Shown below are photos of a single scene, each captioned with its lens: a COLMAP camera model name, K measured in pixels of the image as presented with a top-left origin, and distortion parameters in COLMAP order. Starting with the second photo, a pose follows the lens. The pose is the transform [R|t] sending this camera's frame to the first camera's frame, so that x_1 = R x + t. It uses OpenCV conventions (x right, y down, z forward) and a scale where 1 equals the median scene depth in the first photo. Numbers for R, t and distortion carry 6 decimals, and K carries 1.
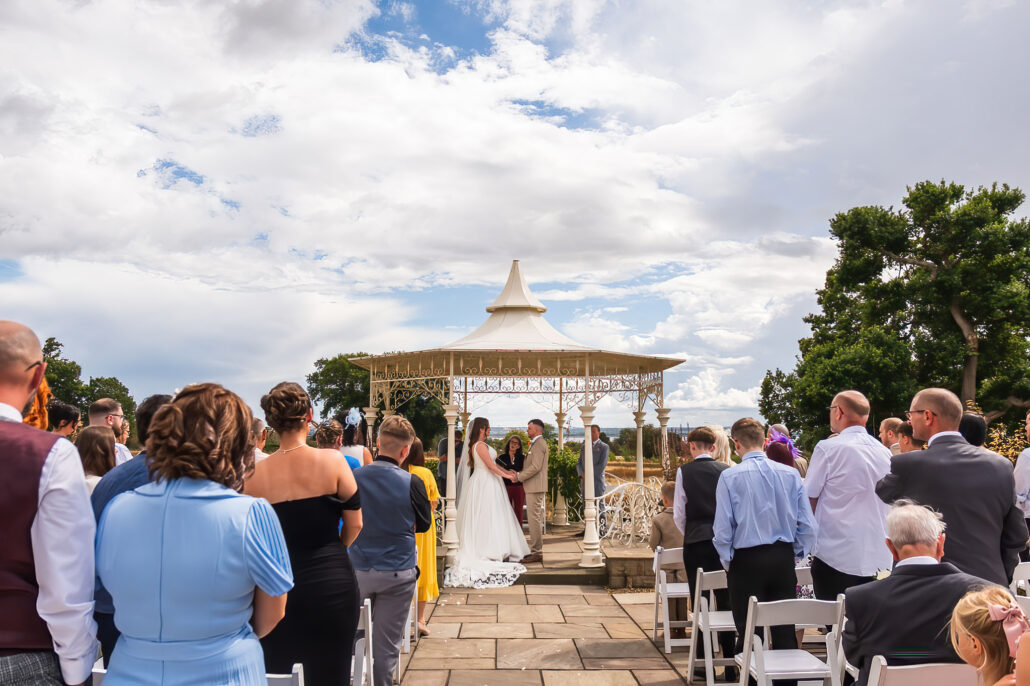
lens RADIAL K [[726.3, 0, 519.0], [0, 726.3, 328.1], [0, 0, 1]] dist [-0.006174, 0.002105]
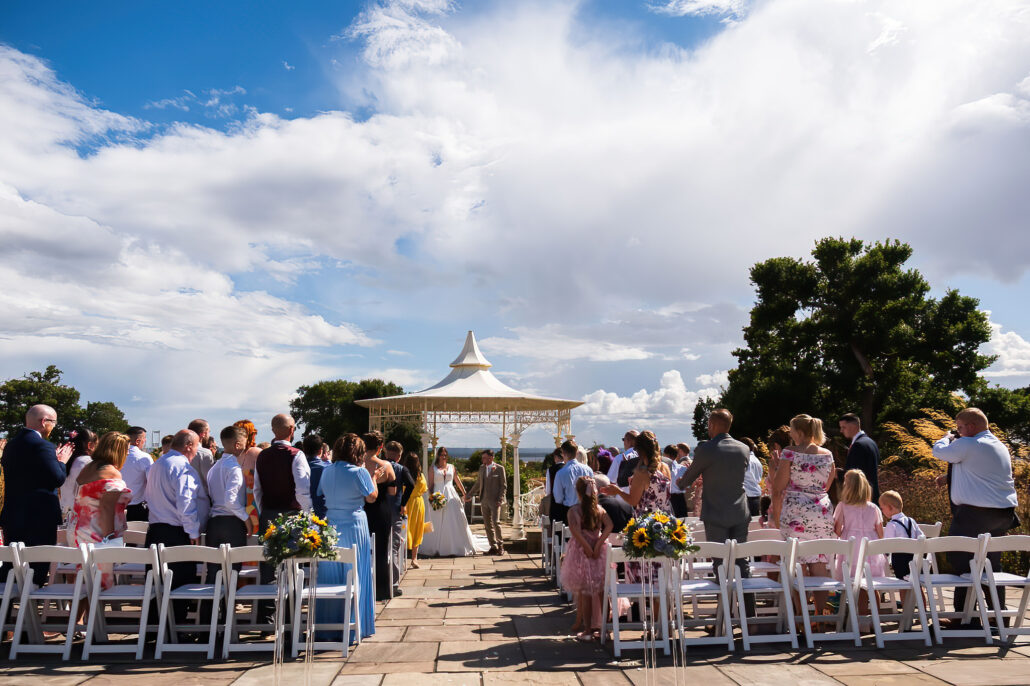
lens RADIAL K [[703.1, 0, 507.1], [0, 703.1, 342.4], [0, 0, 1]] dist [-0.001483, -0.000870]
pose [[0.999591, 0.002775, 0.028477, 0.008811], [-0.002409, 0.999914, -0.012882, -0.016199], [-0.028511, 0.012808, 0.999511, -0.116772]]
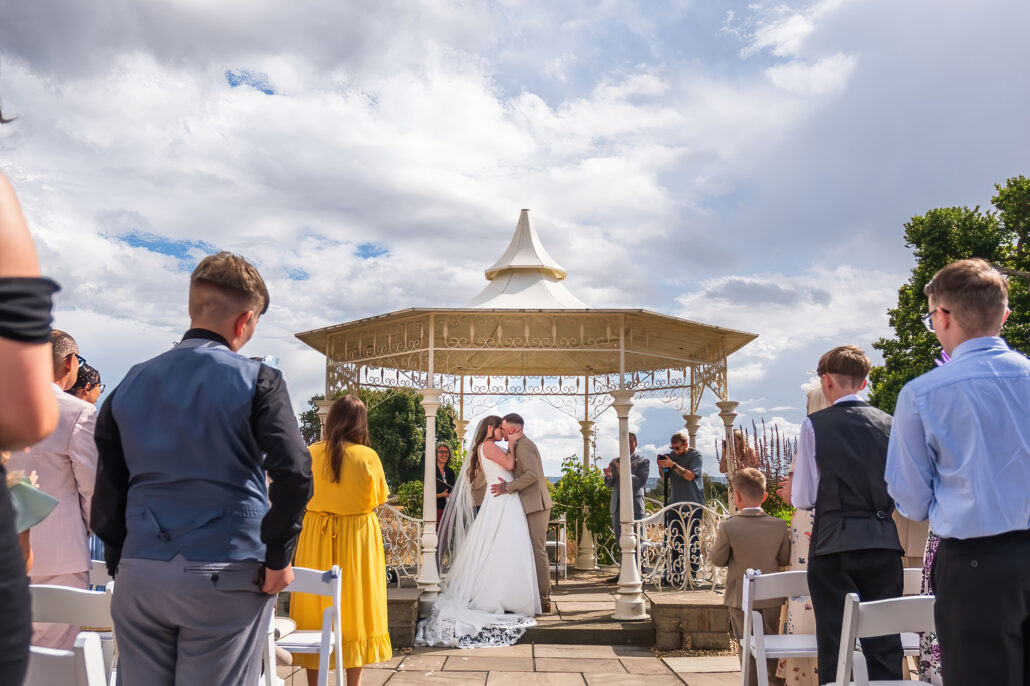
lens RADIAL K [[801.8, 0, 515.0], [0, 801.8, 343.0], [0, 0, 1]] dist [-0.009625, -0.004219]
pose [[0.999391, -0.003473, -0.034726, 0.004220], [0.002261, 0.999389, -0.034865, 0.022495], [0.034826, 0.034765, 0.998789, 0.054986]]
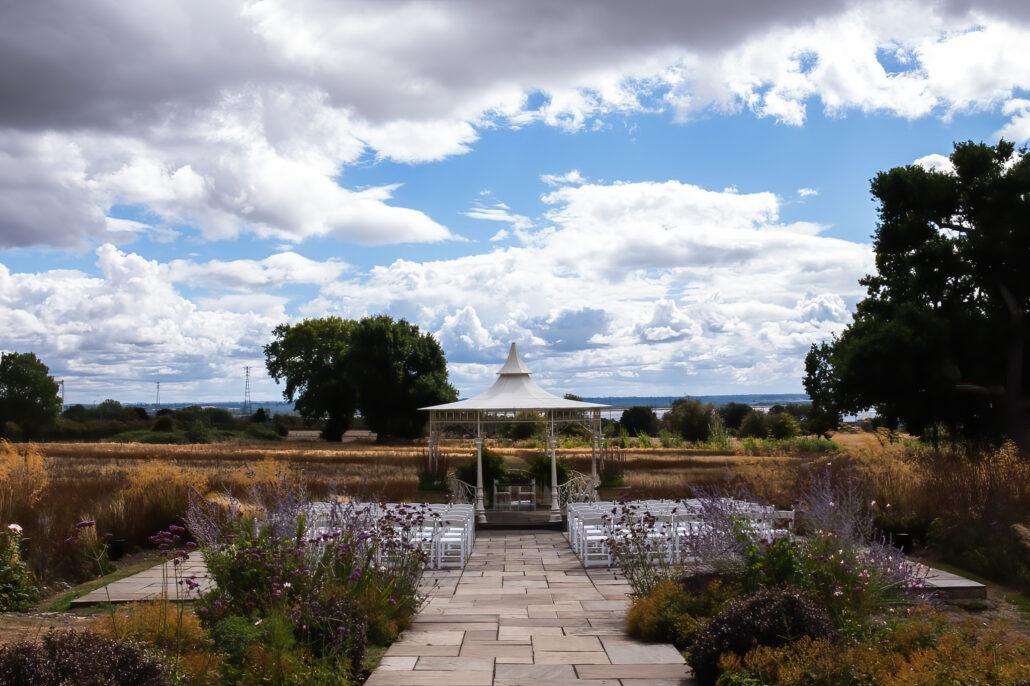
lens RADIAL K [[1208.4, 0, 514.5], [0, 1208.4, 274.4], [0, 0, 1]] dist [-0.060419, 0.037628]
pose [[0.999649, -0.018398, -0.019074, 0.015828], [0.019252, 0.998774, 0.045610, -0.112955], [0.018211, -0.045961, 0.998777, -0.517474]]
